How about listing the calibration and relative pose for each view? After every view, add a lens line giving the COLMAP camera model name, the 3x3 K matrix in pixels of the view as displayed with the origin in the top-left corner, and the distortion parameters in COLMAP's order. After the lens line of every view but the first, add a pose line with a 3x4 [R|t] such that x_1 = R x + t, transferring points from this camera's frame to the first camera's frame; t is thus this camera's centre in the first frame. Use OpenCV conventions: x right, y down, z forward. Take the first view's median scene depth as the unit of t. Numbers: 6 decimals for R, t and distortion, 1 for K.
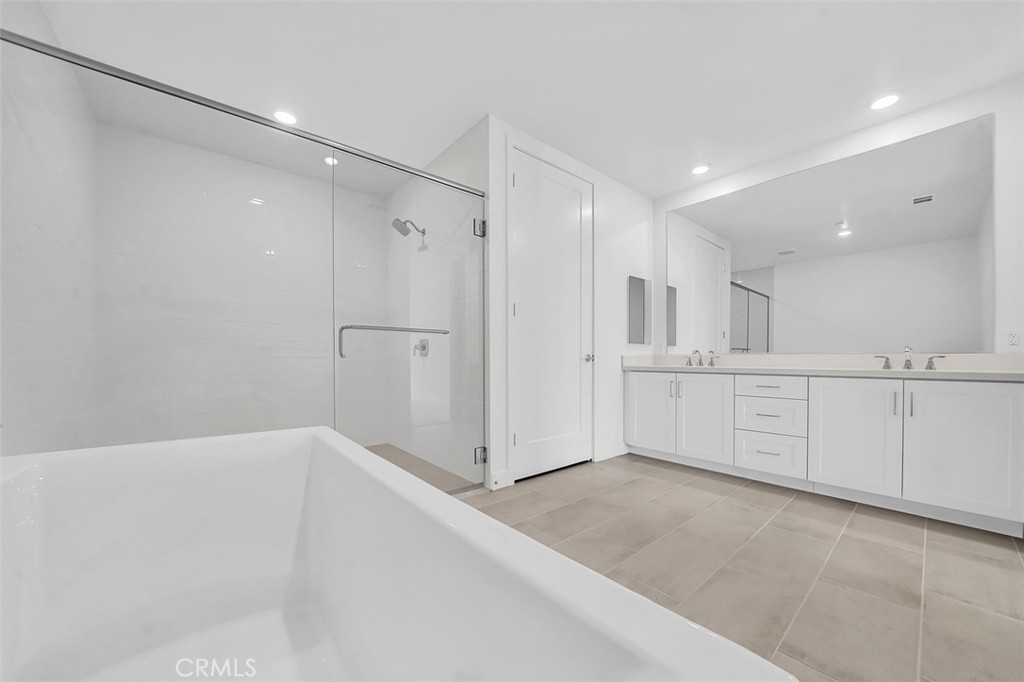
lens RADIAL K [[379.2, 0, 515.0], [0, 379.2, 355.3], [0, 0, 1]] dist [-0.001358, 0.000016]
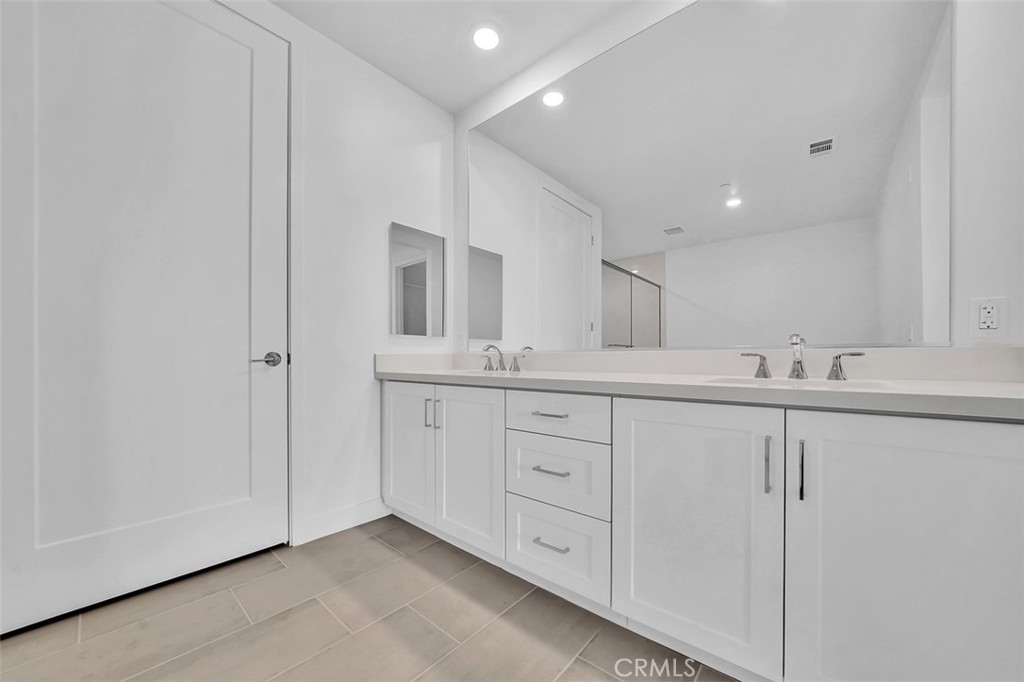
lens RADIAL K [[372.7, 0, 507.3], [0, 372.7, 359.2], [0, 0, 1]] dist [-0.006820, -0.000010]
pose [[0.992126, -0.002887, 0.125212, 0.451265], [0.001778, 0.999958, 0.008967, 0.003859], [-0.125233, -0.008674, 0.992089, 0.425402]]
